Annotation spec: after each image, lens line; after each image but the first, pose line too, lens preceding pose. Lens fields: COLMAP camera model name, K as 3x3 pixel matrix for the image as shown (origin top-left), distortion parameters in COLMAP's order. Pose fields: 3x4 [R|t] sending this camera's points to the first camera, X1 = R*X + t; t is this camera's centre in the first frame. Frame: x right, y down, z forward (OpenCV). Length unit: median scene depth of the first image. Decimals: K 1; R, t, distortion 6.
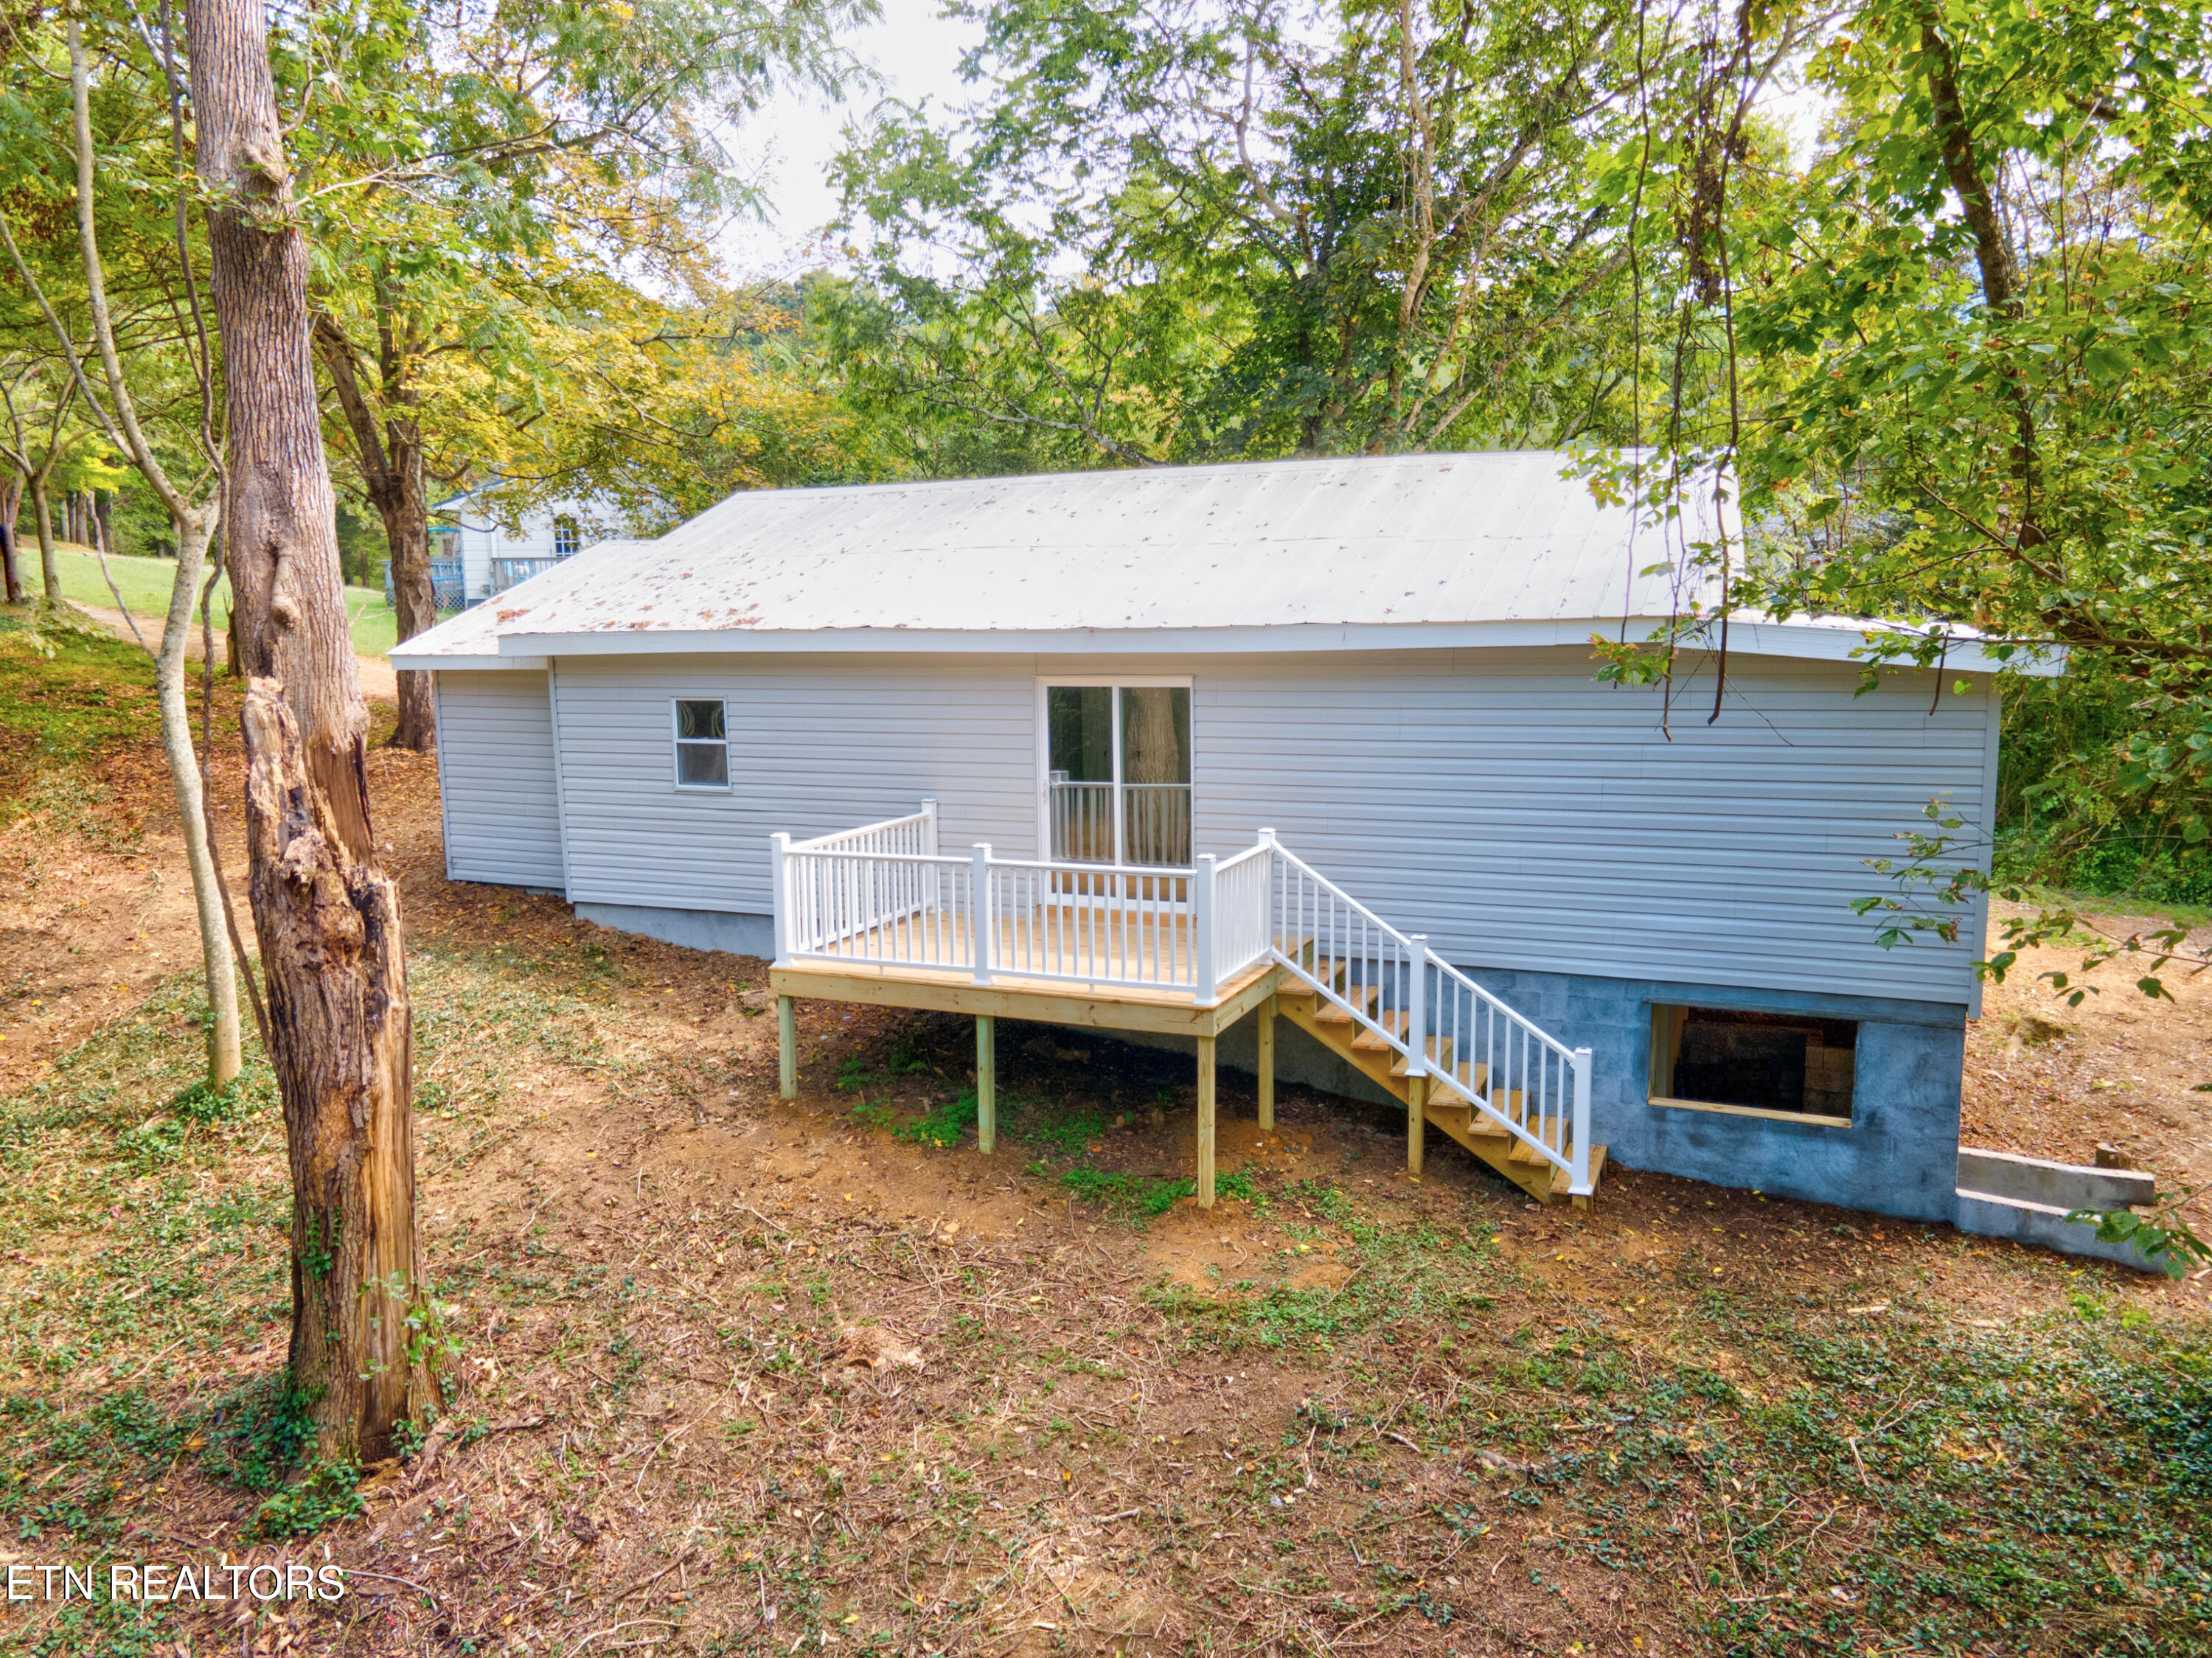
lens RADIAL K [[1629.2, 0, 1100.4], [0, 1629.2, 846.6], [0, 0, 1]] dist [0.008759, 0.079483]
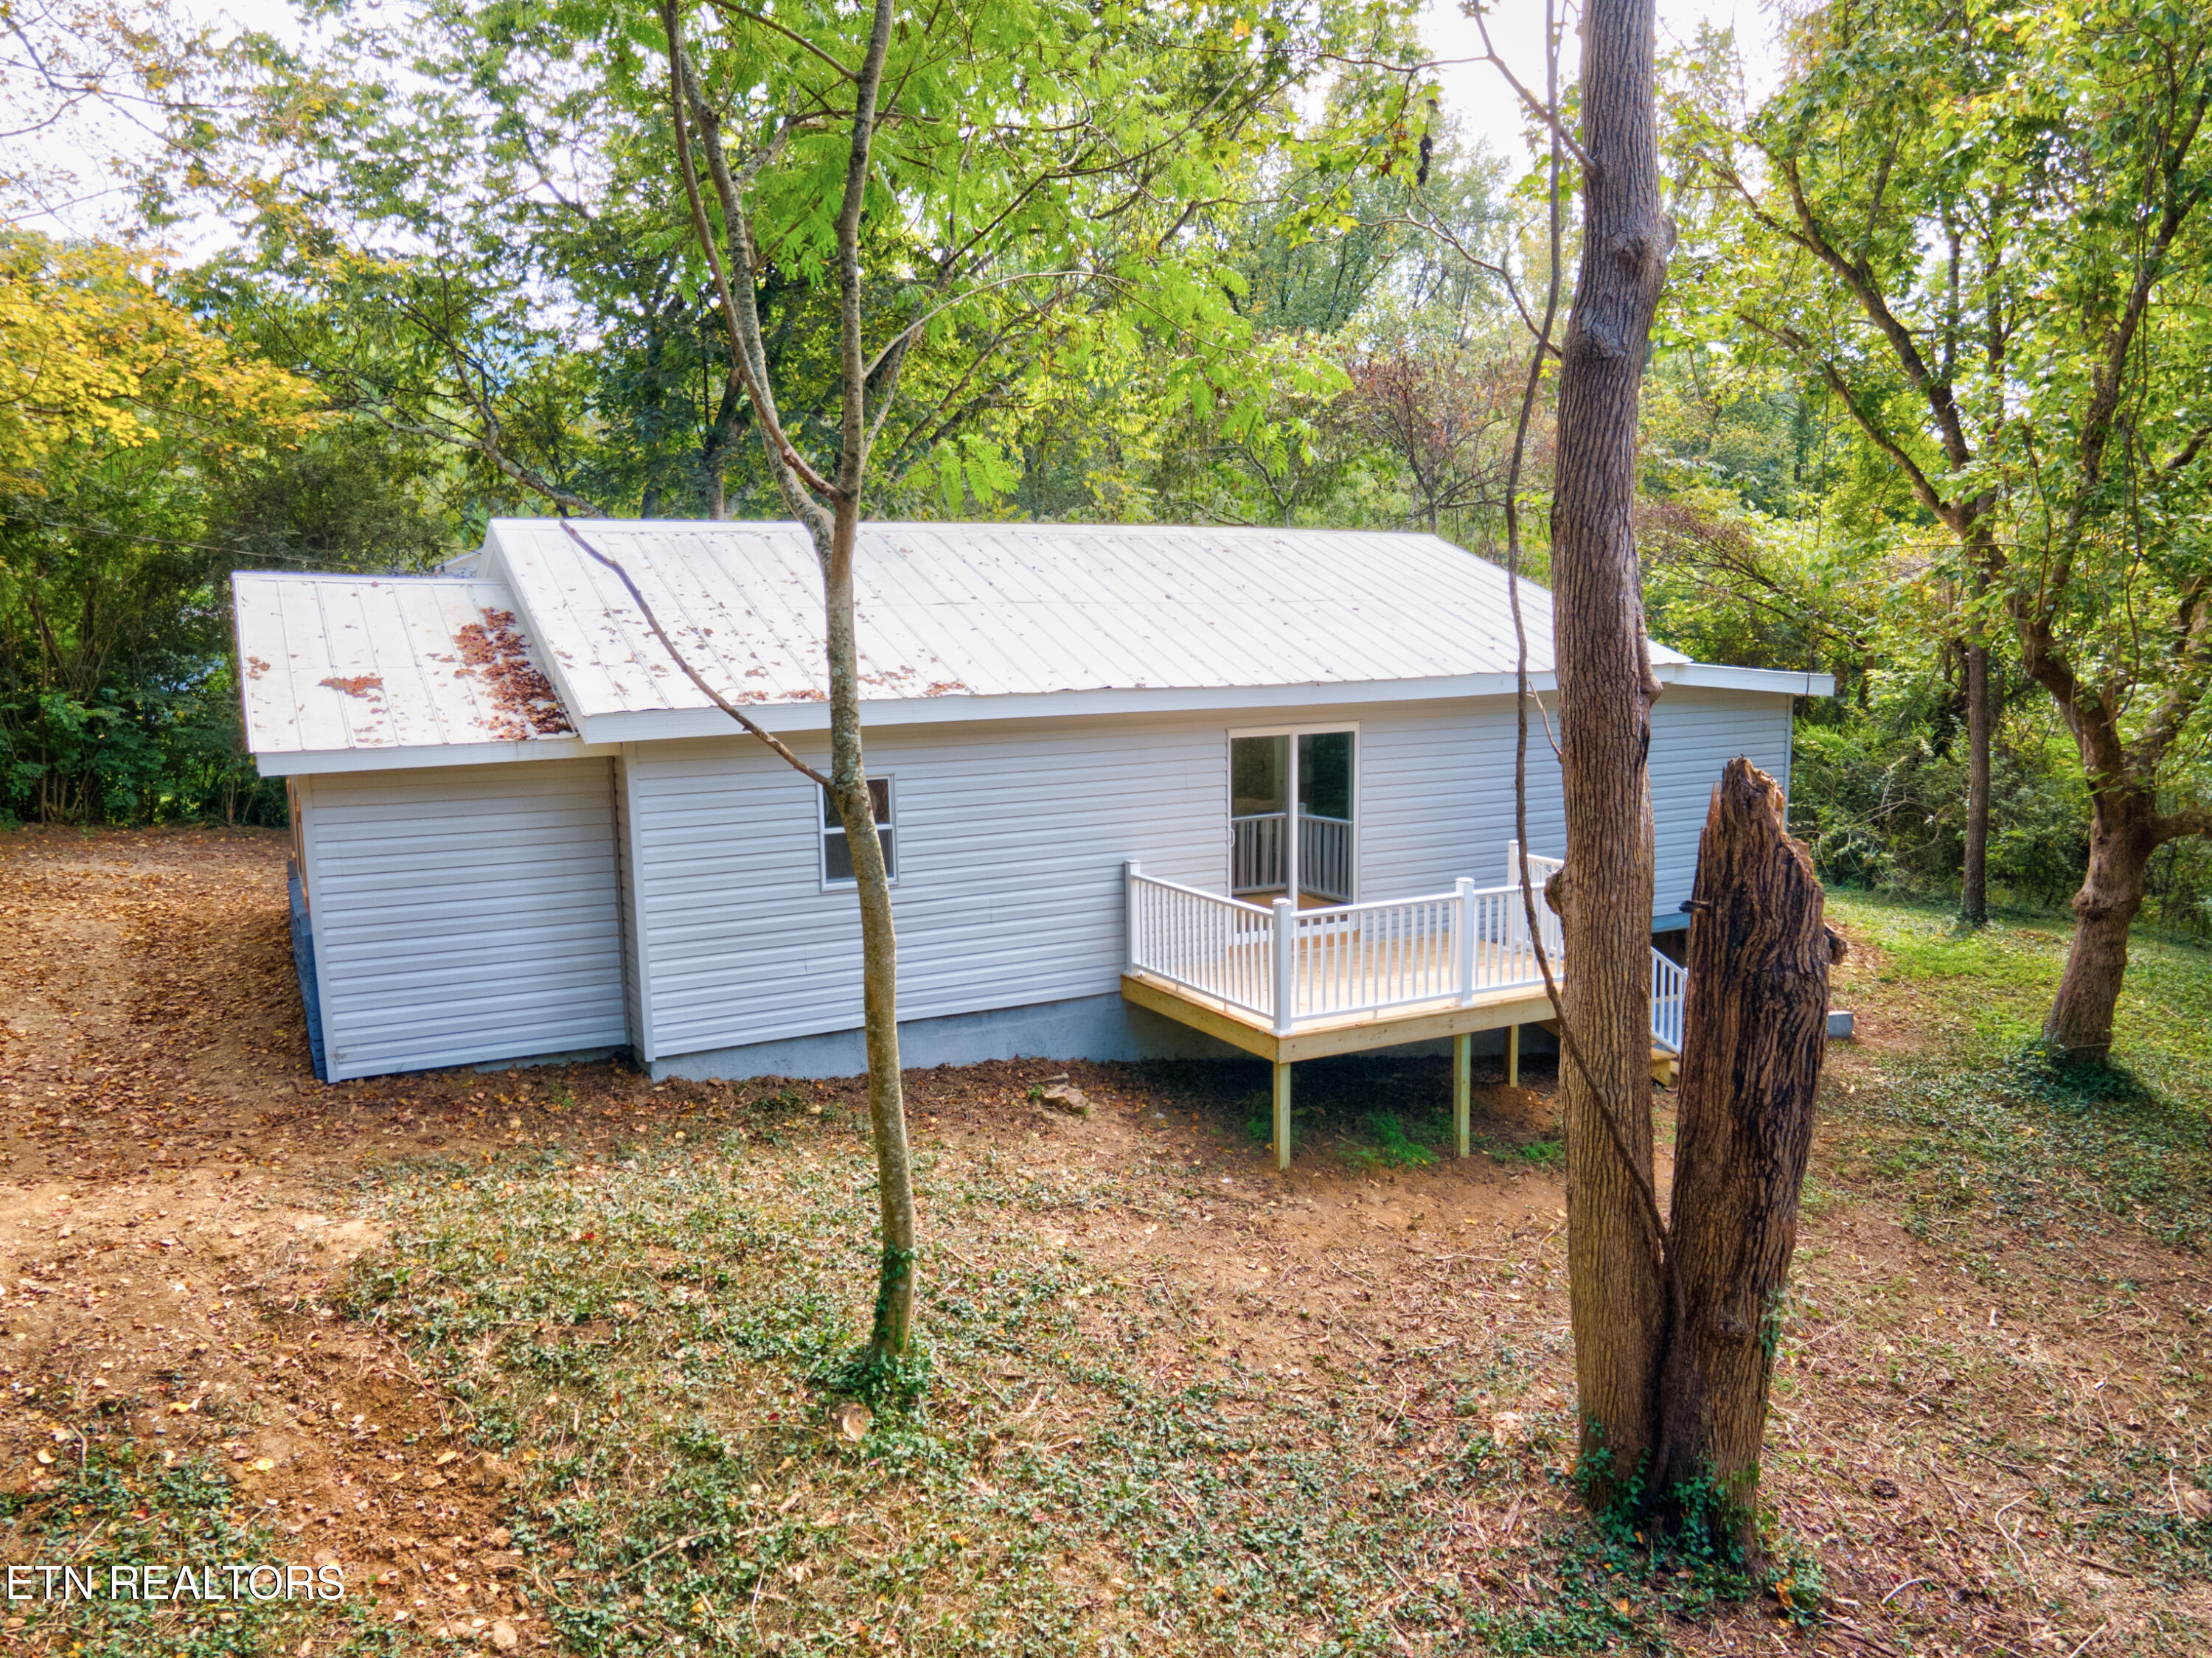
lens RADIAL K [[1629.2, 0, 1100.4], [0, 1629.2, 846.6], [0, 0, 1]] dist [0.008759, 0.079483]
pose [[0.627171, -0.110040, 0.771069, -0.917842], [0.119594, 0.991835, 0.044270, -0.087146], [-0.769645, 0.064451, 0.635210, 0.410045]]
